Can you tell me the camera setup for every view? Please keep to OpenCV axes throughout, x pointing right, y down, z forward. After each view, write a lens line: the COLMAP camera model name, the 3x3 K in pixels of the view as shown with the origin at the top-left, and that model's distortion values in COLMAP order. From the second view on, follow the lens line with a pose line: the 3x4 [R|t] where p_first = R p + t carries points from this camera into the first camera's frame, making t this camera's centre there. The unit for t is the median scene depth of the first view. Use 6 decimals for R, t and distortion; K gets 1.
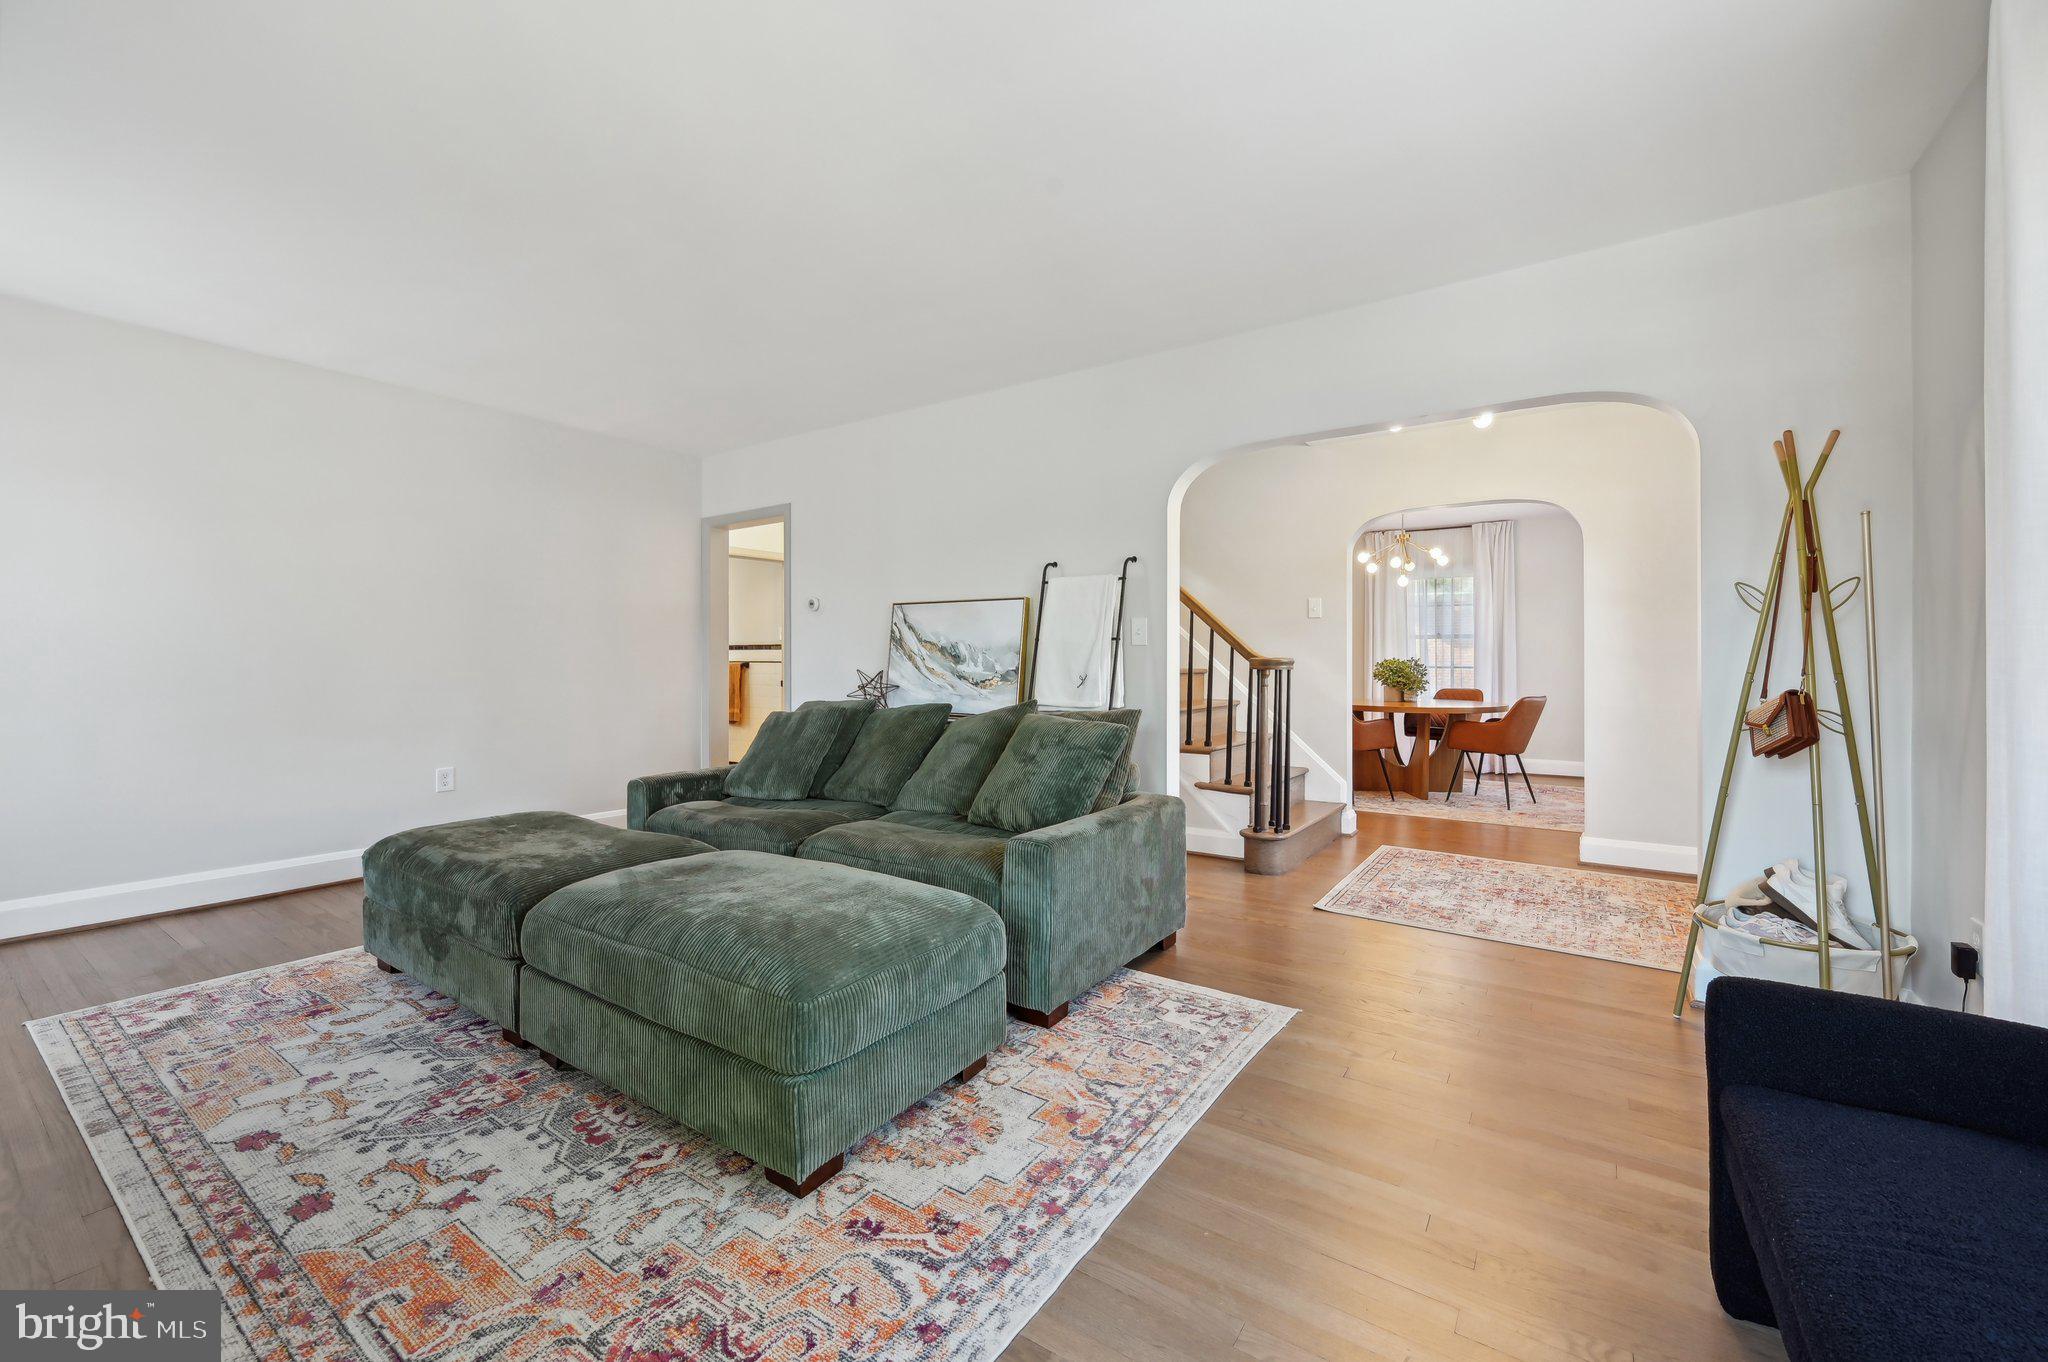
lens RADIAL K [[823.1, 0, 1030.0], [0, 823.1, 660.2], [0, 0, 1]] dist [-0.000071, 0.000490]
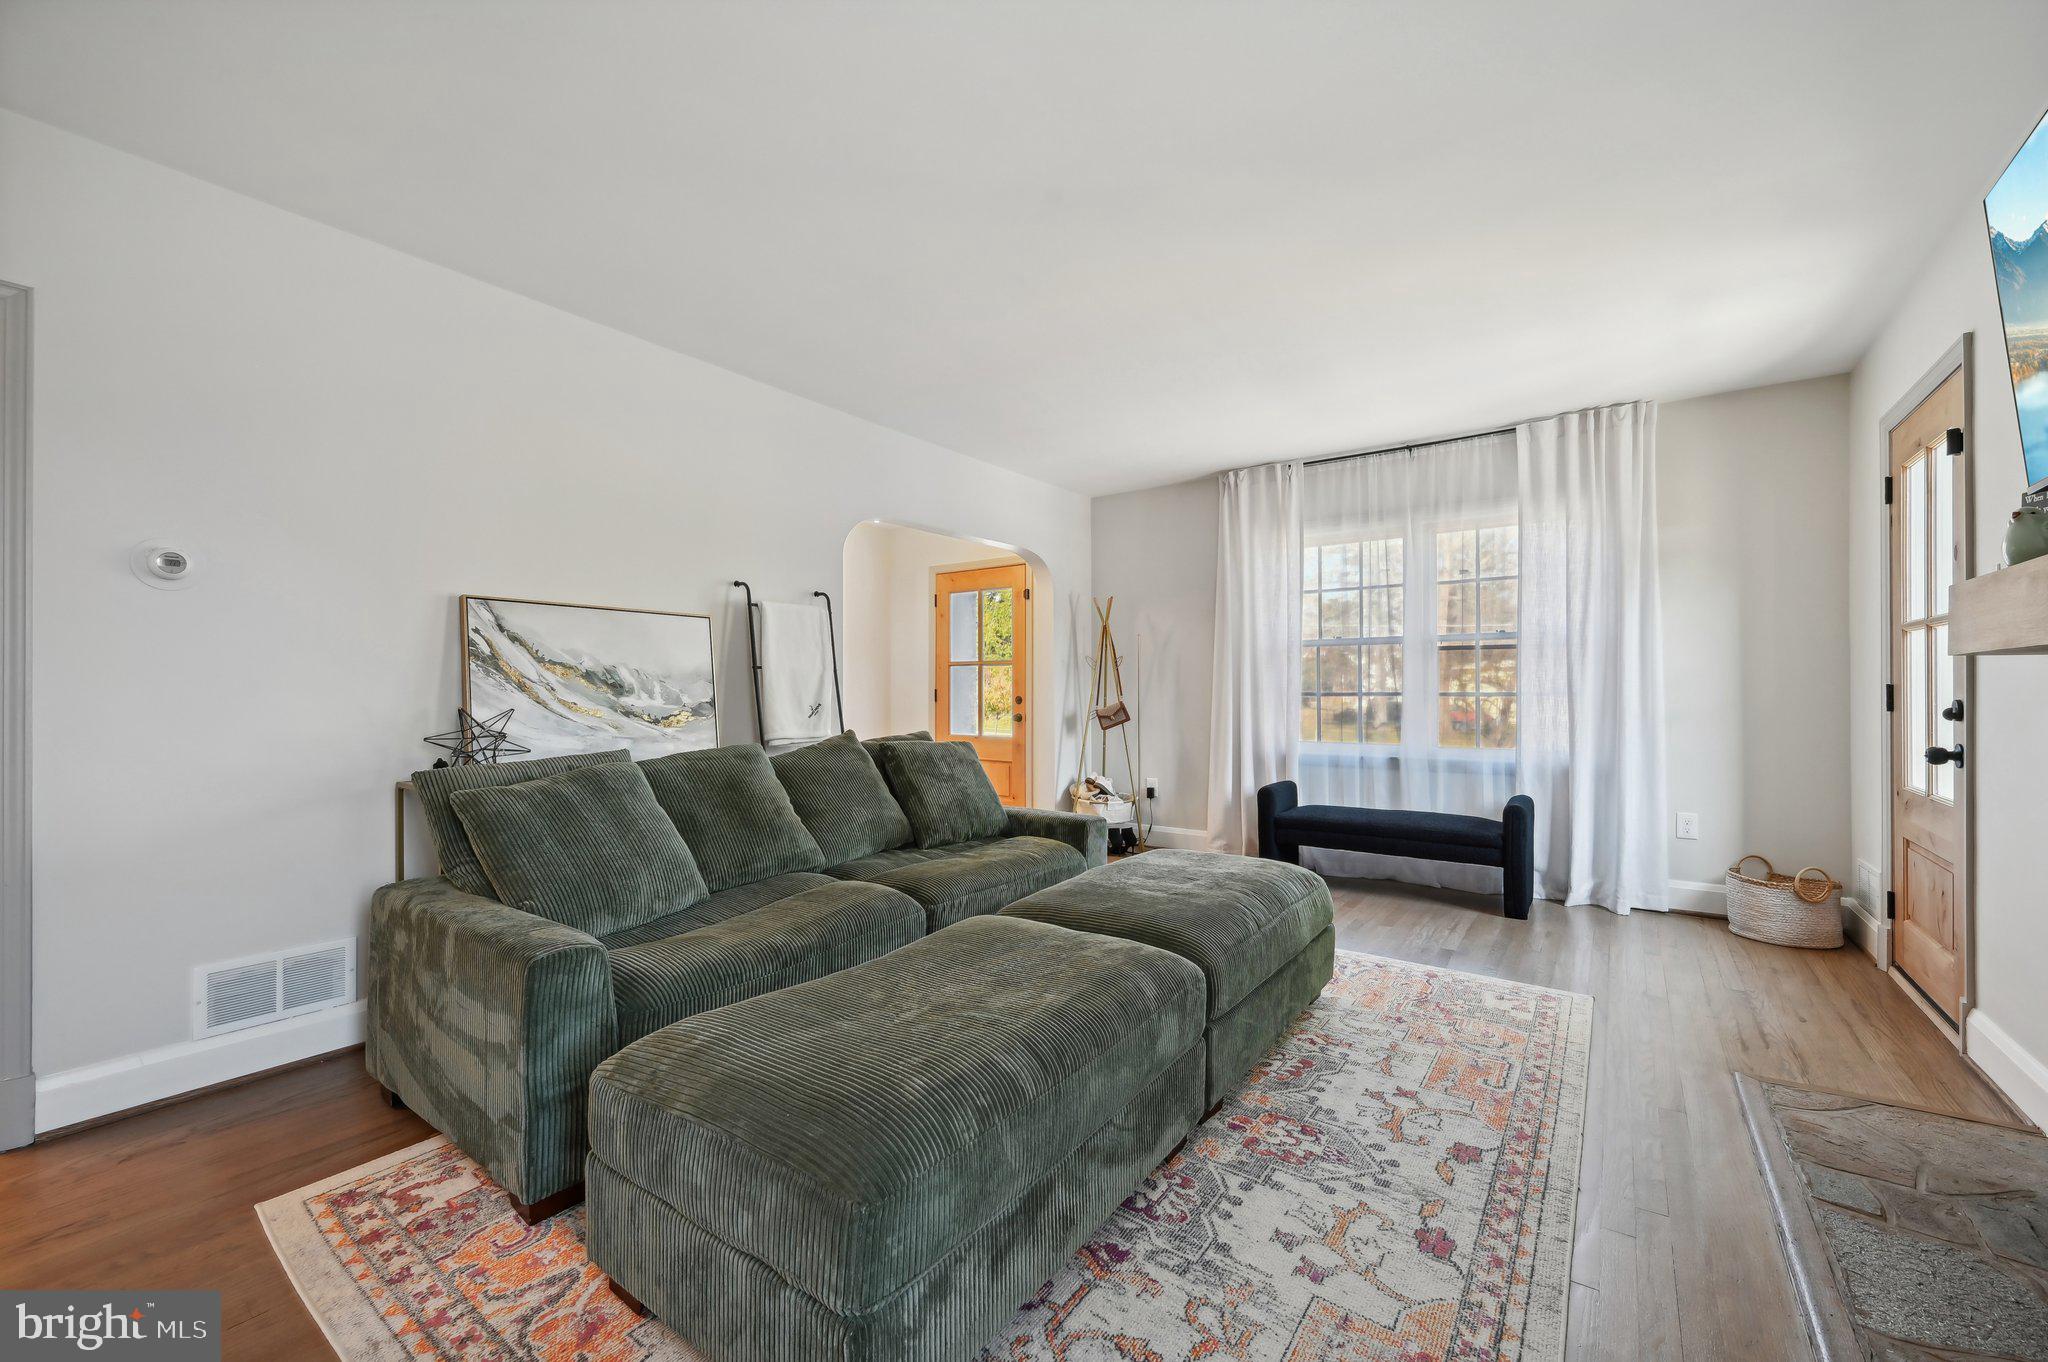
lens RADIAL K [[811.1, 0, 1027.7], [0, 811.1, 686.5], [0, 0, 1]] dist [0.000894, 0.000366]
pose [[0.022111, 0.002436, 0.999753, -1.760549], [-0.000531, 0.999997, -0.002425, -0.004305], [-0.999755, -0.000477, 0.022113, 1.373682]]
